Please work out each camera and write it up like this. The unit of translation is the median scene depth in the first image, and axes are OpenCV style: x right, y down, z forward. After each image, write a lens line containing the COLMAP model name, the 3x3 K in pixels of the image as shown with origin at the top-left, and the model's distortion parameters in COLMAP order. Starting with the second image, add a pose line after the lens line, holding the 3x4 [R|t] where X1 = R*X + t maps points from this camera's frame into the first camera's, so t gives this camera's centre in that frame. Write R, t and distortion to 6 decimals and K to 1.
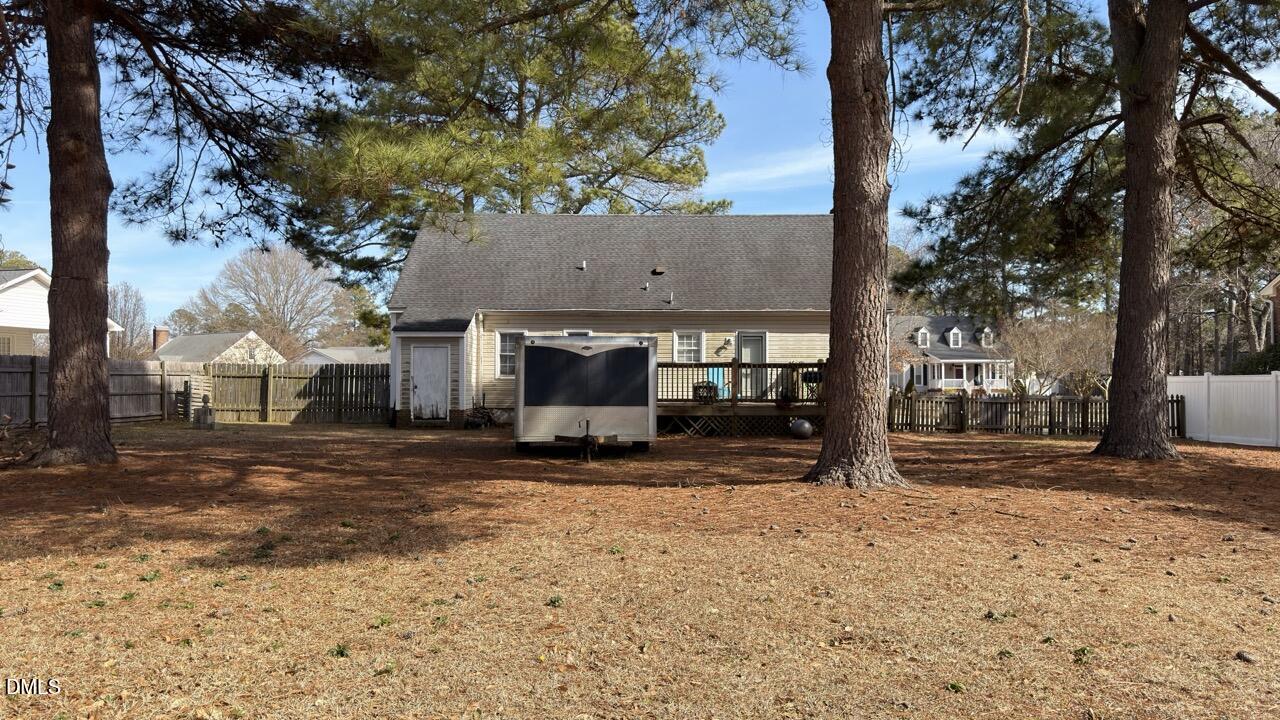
lens RADIAL K [[904.2, 0, 640.0], [0, 904.2, 360.0], [0, 0, 1]] dist [0.157810, -0.224918]
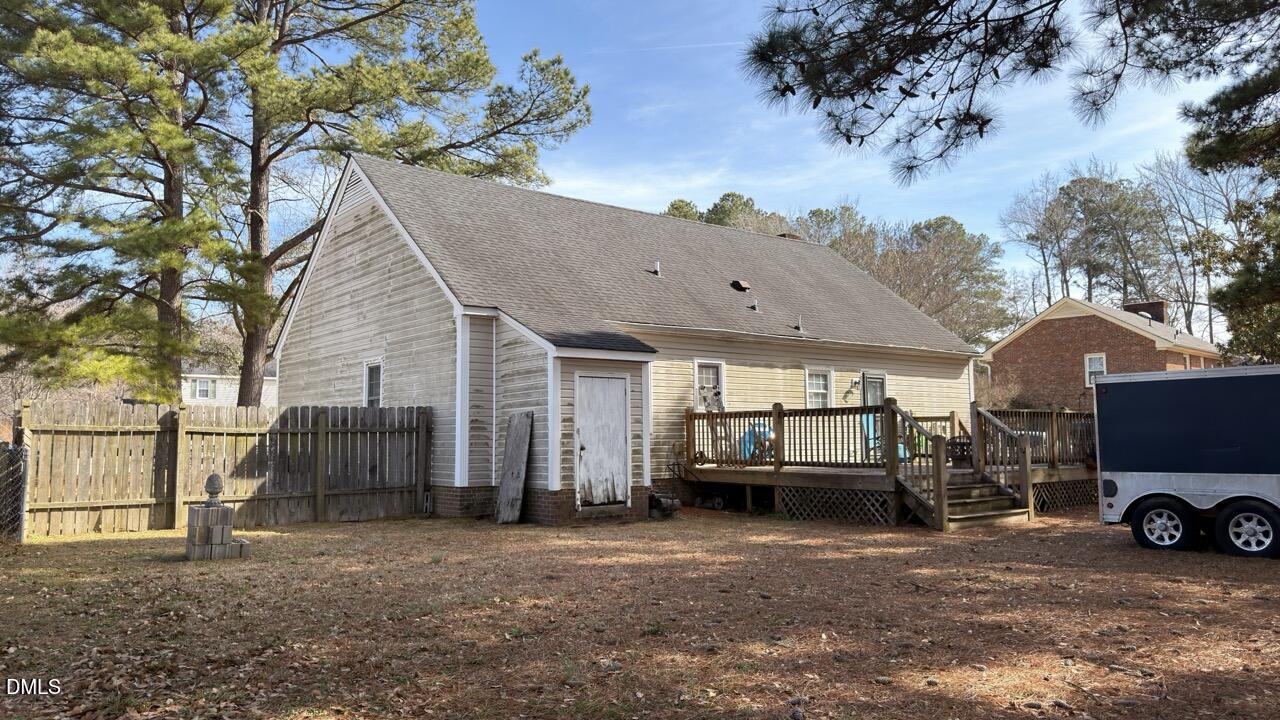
lens RADIAL K [[904.2, 0, 640.0], [0, 904.2, 360.0], [0, 0, 1]] dist [0.157810, -0.224918]
pose [[0.792340, 0.044425, 0.608460, -0.518763], [-0.005492, 0.997824, -0.065701, 0.011347], [-0.610054, 0.048715, 0.790861, 0.498579]]
